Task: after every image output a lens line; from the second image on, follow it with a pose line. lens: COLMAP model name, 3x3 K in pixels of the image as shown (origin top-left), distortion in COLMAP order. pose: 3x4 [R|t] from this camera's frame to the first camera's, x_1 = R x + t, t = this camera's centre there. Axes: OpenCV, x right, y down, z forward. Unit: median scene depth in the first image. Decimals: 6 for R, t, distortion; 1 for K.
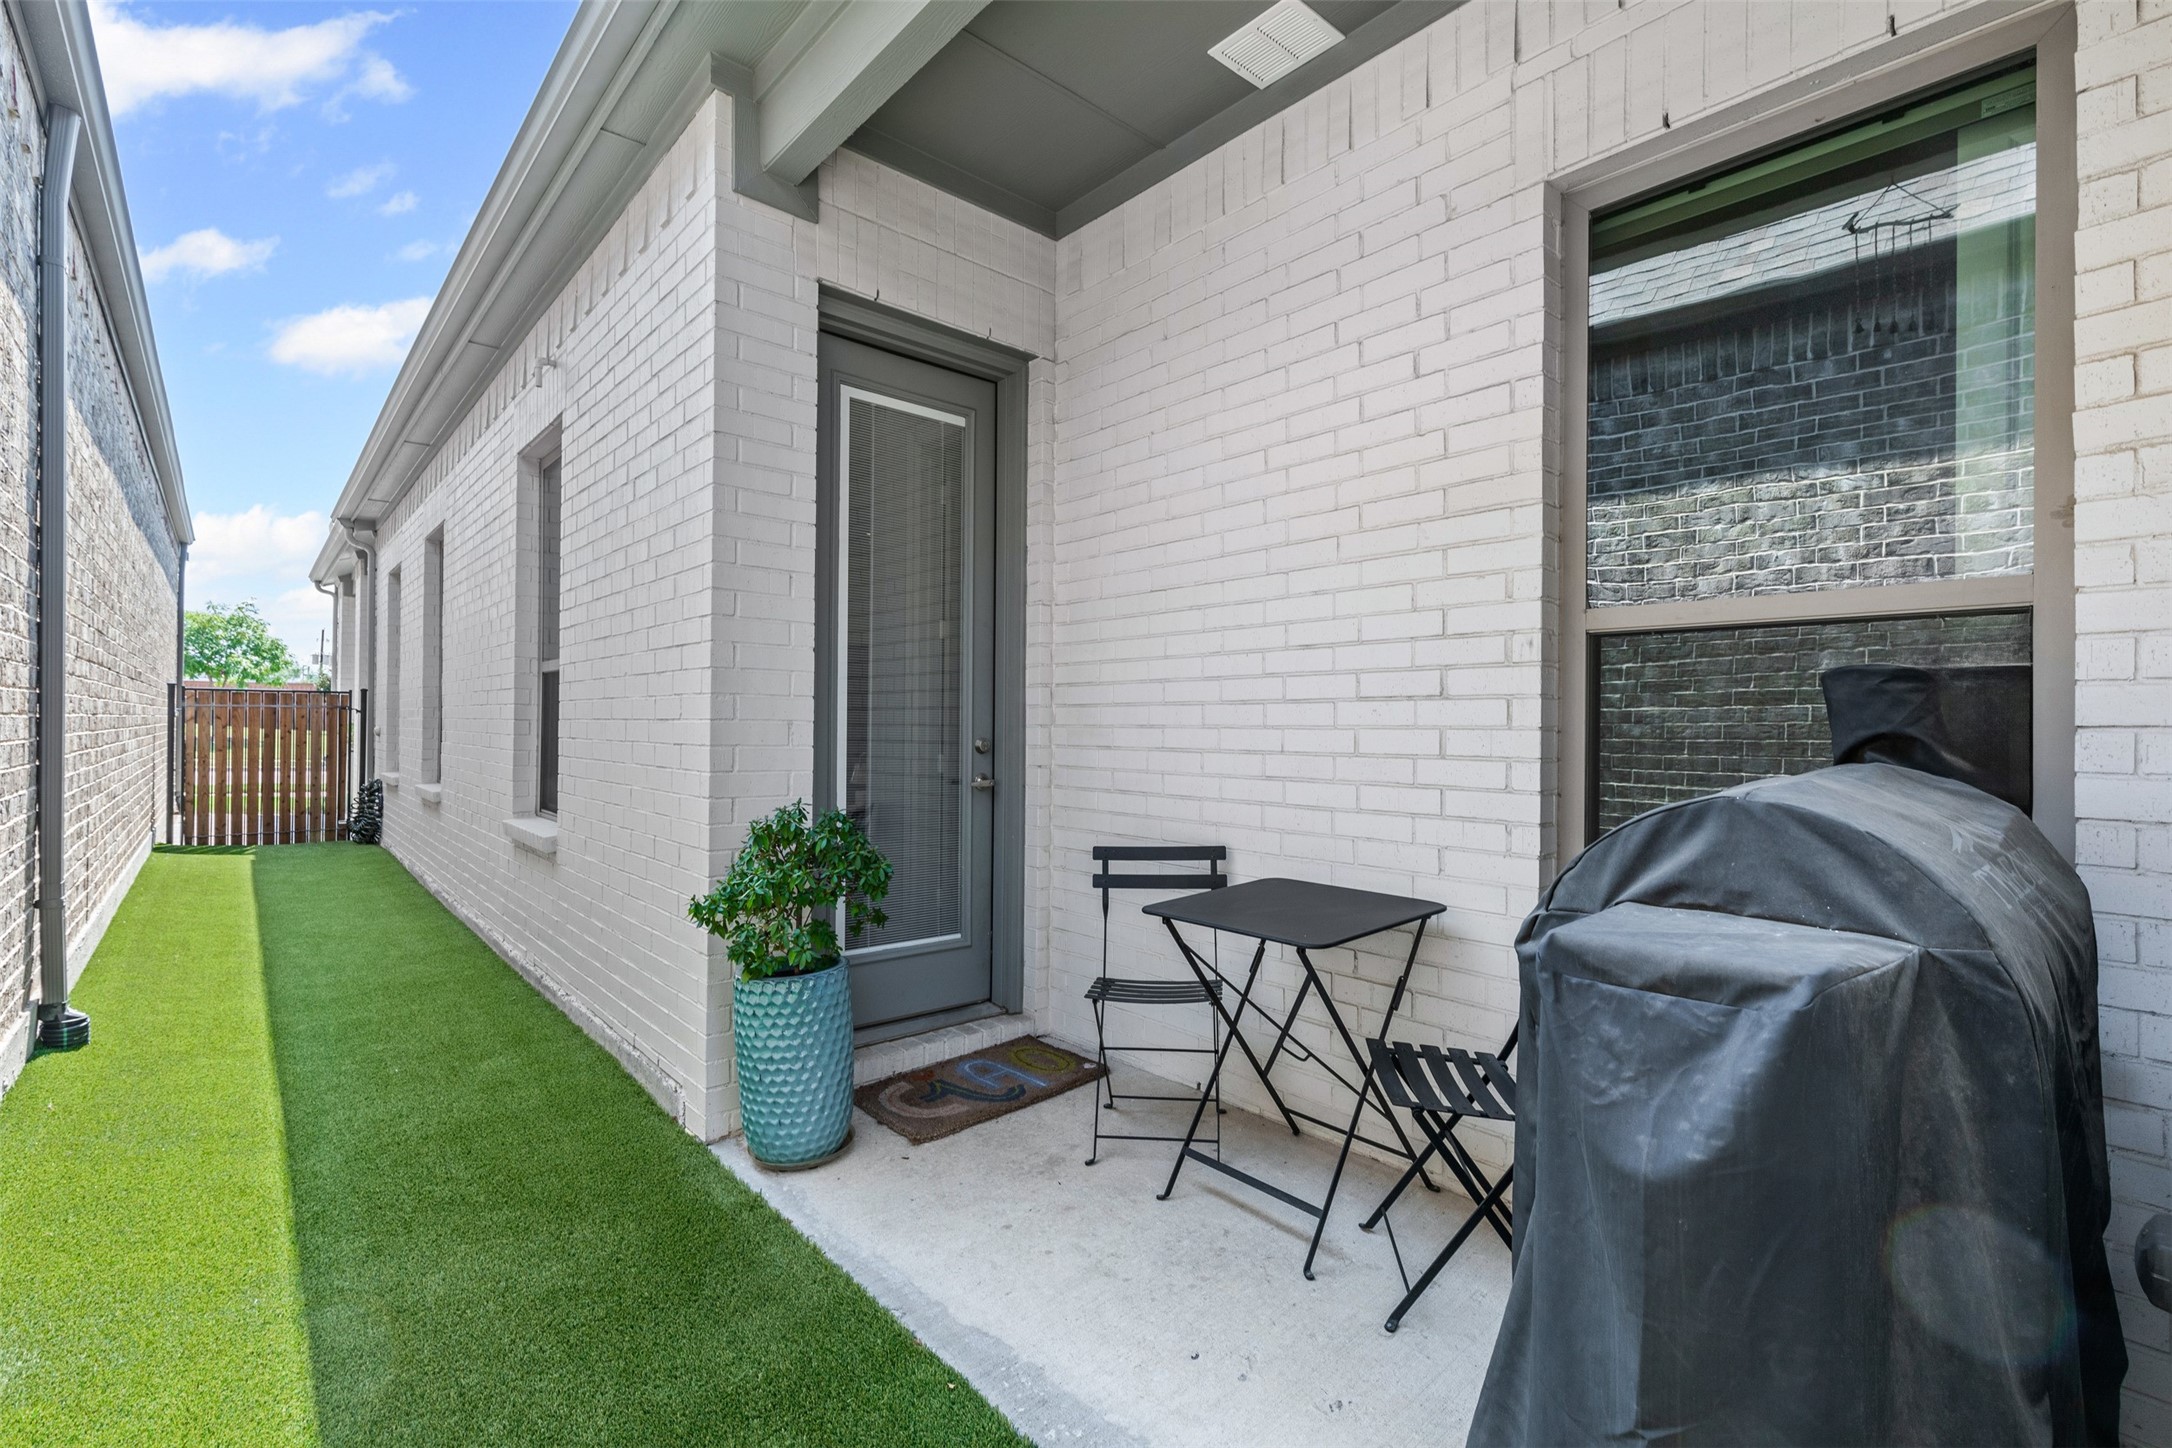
lens RADIAL K [[986.1, 0, 1087.7], [0, 986.1, 729.8], [0, 0, 1]] dist [0.008432, -0.001266]
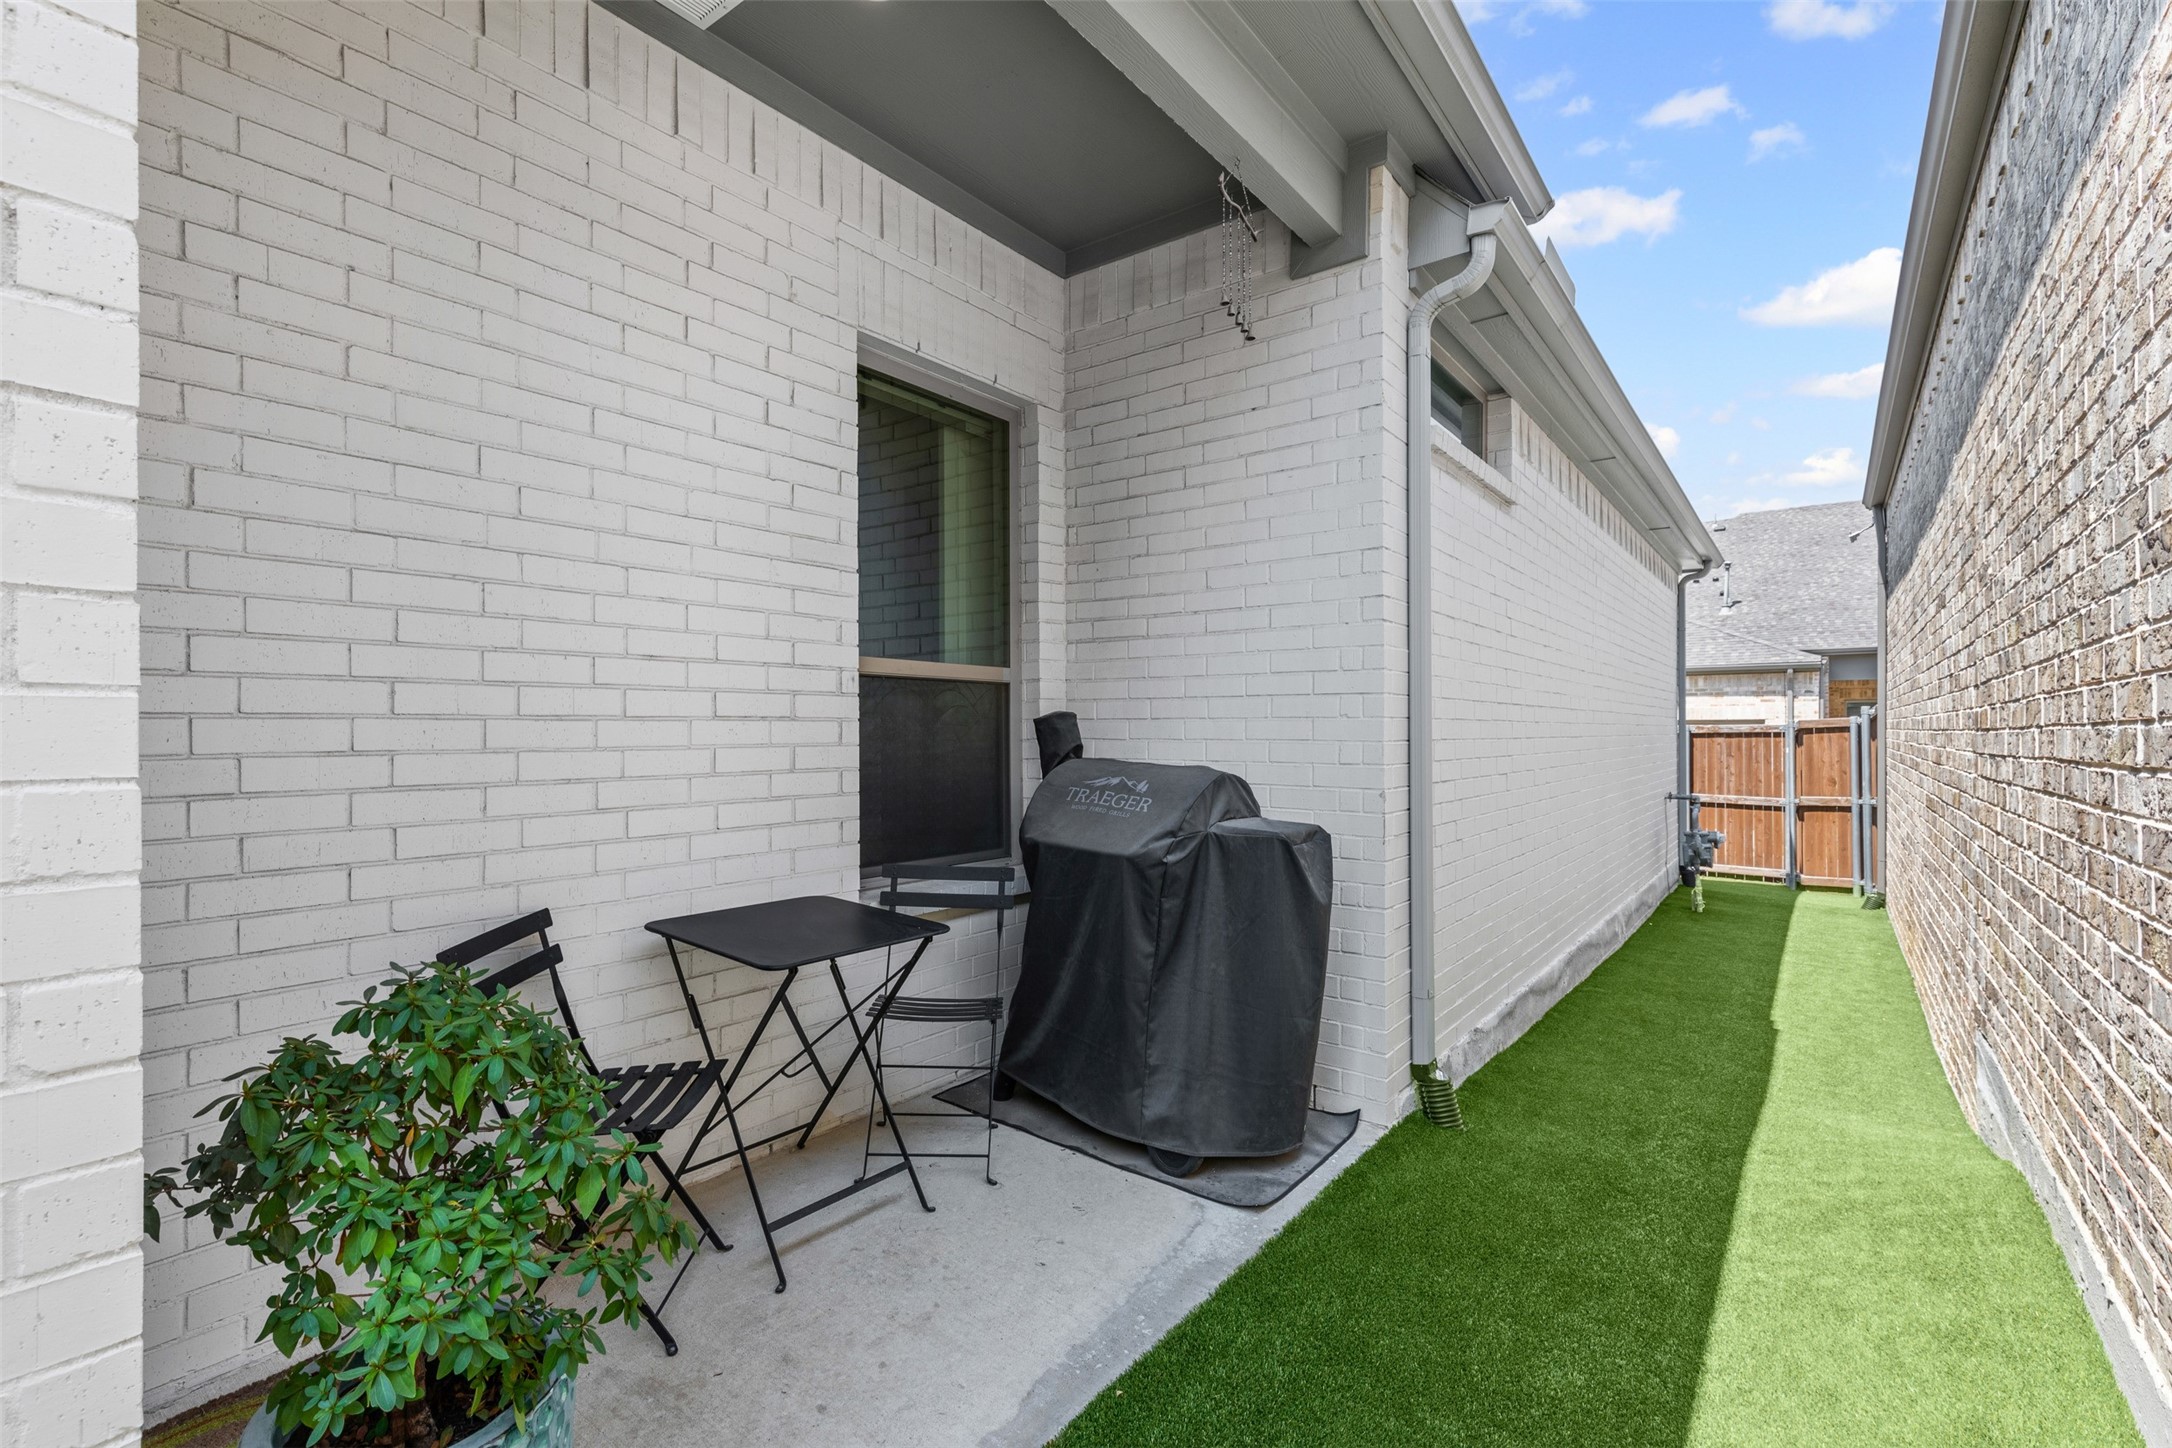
lens RADIAL K [[986.1, 0, 1078.5], [0, 986.1, 725.6], [0, 0, 1]] dist [0.008432, -0.001266]
pose [[-0.205516, -0.011305, 0.978588, -0.778355], [-0.005787, 0.999930, 0.010336, -0.036398], [-0.978637, -0.003539, -0.205567, 0.858025]]
